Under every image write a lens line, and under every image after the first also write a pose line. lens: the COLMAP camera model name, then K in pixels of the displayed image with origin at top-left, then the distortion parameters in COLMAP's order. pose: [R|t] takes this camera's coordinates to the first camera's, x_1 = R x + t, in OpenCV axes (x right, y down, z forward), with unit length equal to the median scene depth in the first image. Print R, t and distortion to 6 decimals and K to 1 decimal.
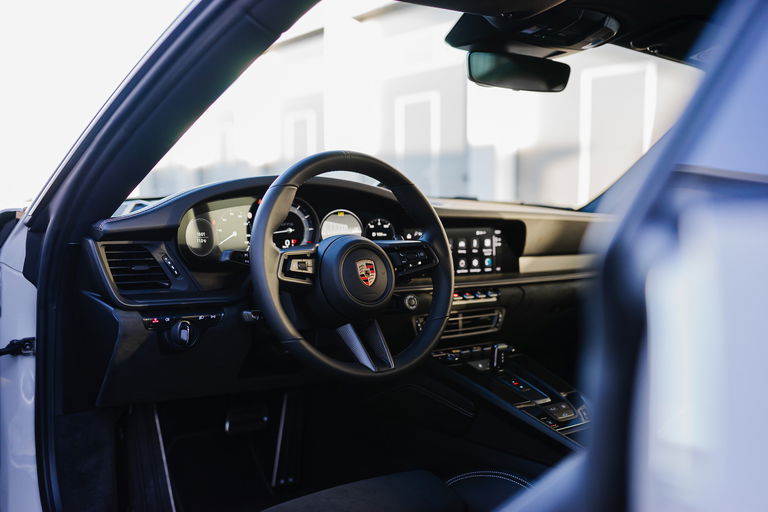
lens RADIAL K [[744.7, 0, 384.1], [0, 744.7, 259.1], [0, 0, 1]] dist [-0.046464, 0.000000]
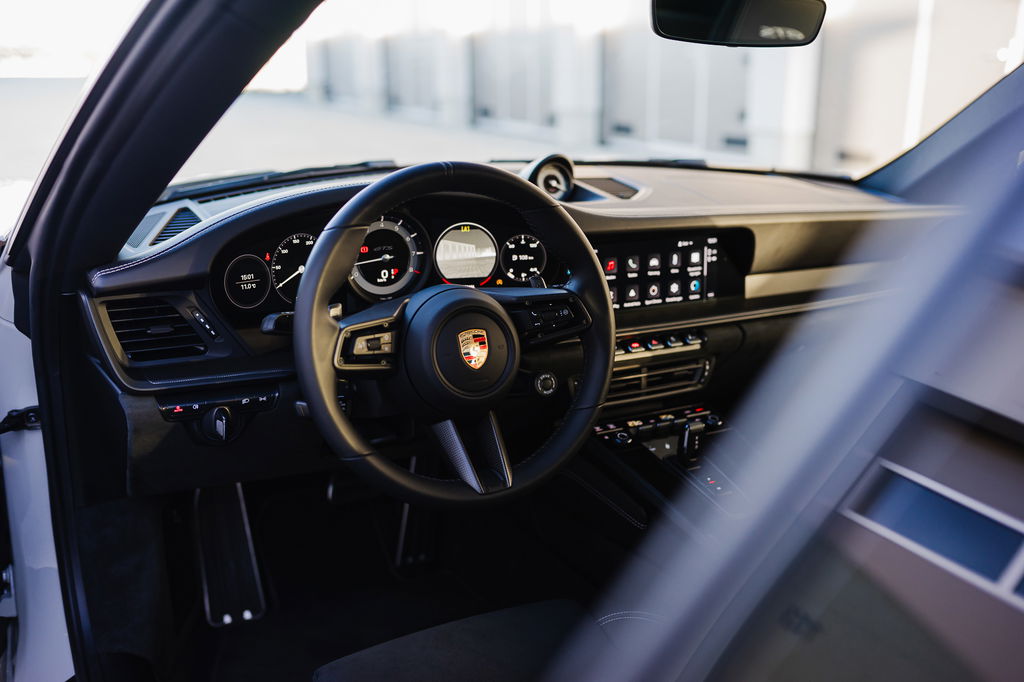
lens RADIAL K [[993.0, 0, 512.2], [0, 993.0, 343.4], [0, 0, 1]] dist [-0.046464, 0.000000]
pose [[0.991638, 0.034959, -0.124227, 0.114780], [-0.011025, 0.982040, 0.188351, -0.146580], [0.128580, -0.185406, 0.974213, 0.113061]]
